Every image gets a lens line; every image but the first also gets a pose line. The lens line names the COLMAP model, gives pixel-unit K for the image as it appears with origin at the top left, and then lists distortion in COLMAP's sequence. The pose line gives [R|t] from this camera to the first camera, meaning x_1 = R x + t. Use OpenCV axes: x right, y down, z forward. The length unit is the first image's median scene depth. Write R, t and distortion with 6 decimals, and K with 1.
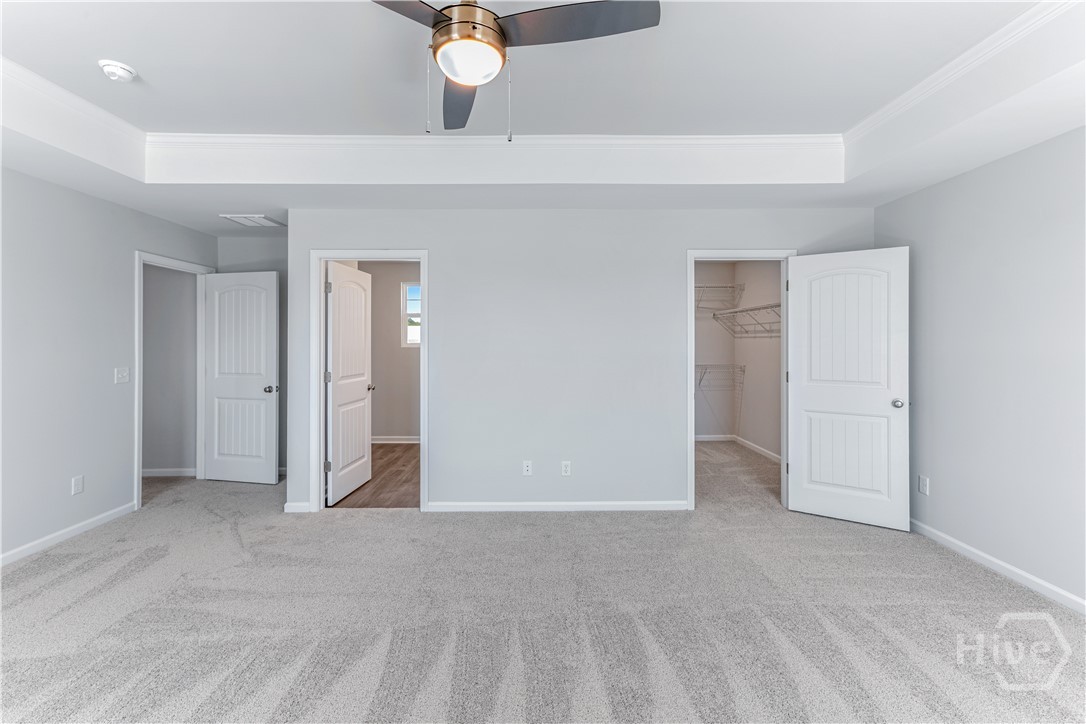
lens RADIAL K [[483.8, 0, 541.0], [0, 483.8, 340.7], [0, 0, 1]] dist [-0.000279, 0.018609]
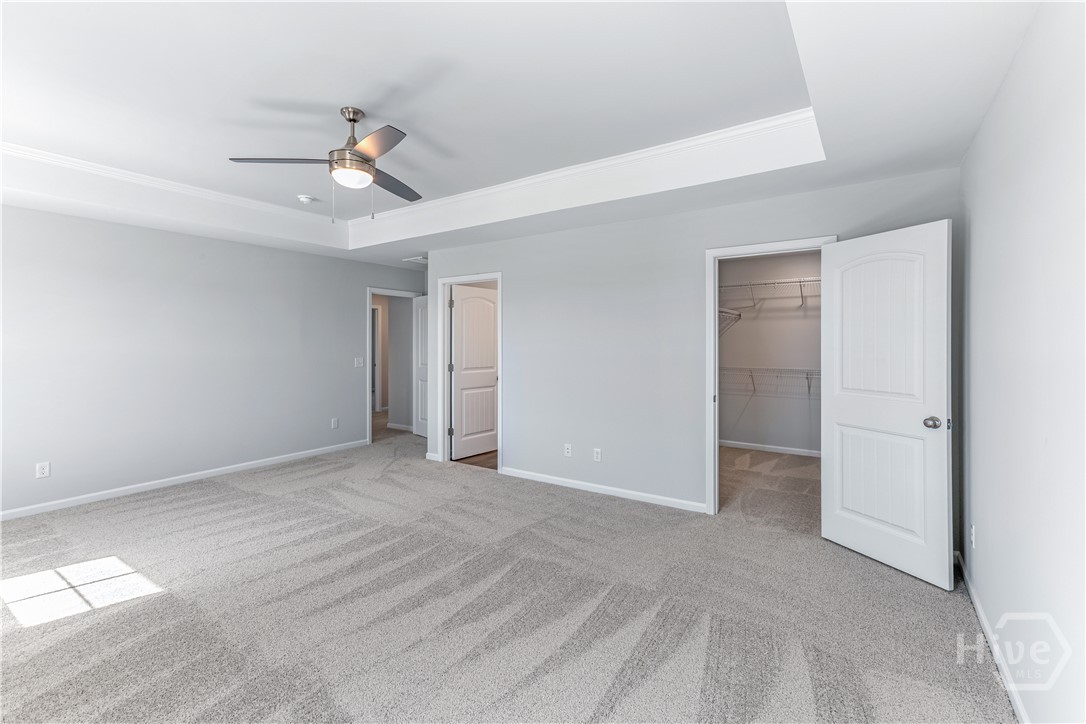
lens RADIAL K [[483.8, 0, 541.0], [0, 483.8, 340.7], [0, 0, 1]] dist [-0.000279, 0.018609]
pose [[0.818951, -0.001043, -0.573862, 0.598341], [-0.001269, 0.999993, -0.003627, 0.001474], [0.573862, 0.003699, 0.818944, -0.001026]]
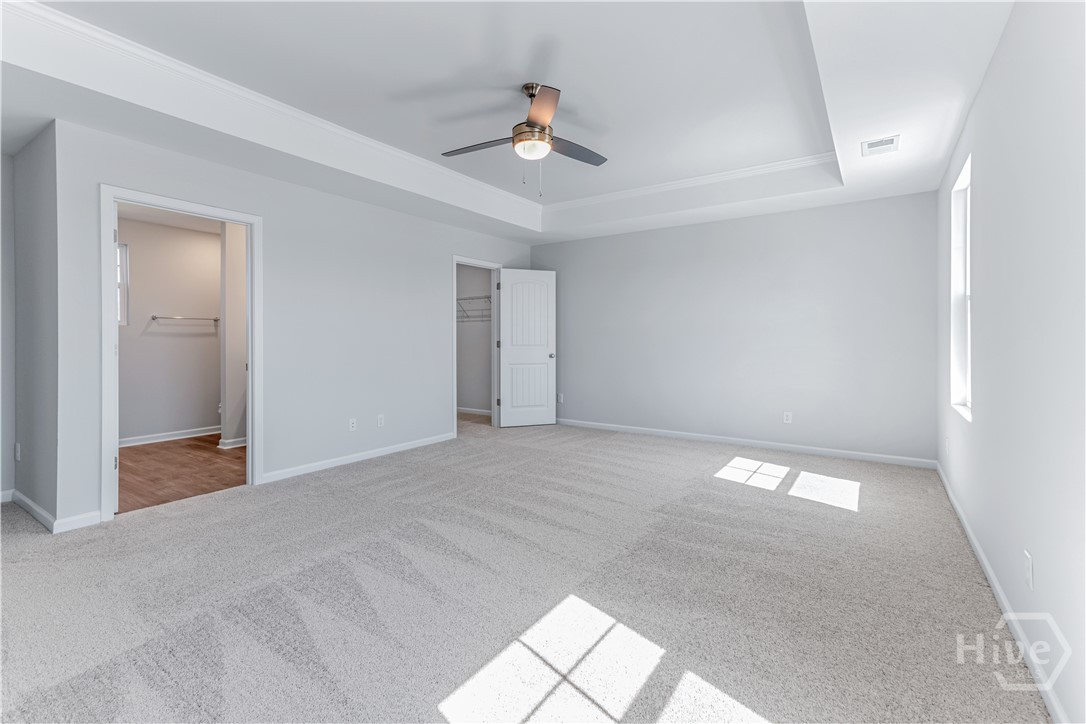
lens RADIAL K [[483.8, 0, 541.0], [0, 483.8, 340.7], [0, 0, 1]] dist [-0.000279, 0.018609]
pose [[0.579776, -0.001303, 0.814775, -0.709189], [-0.000521, 0.999998, 0.001970, 0.061148], [-0.814776, -0.001567, 0.579774, -0.029507]]
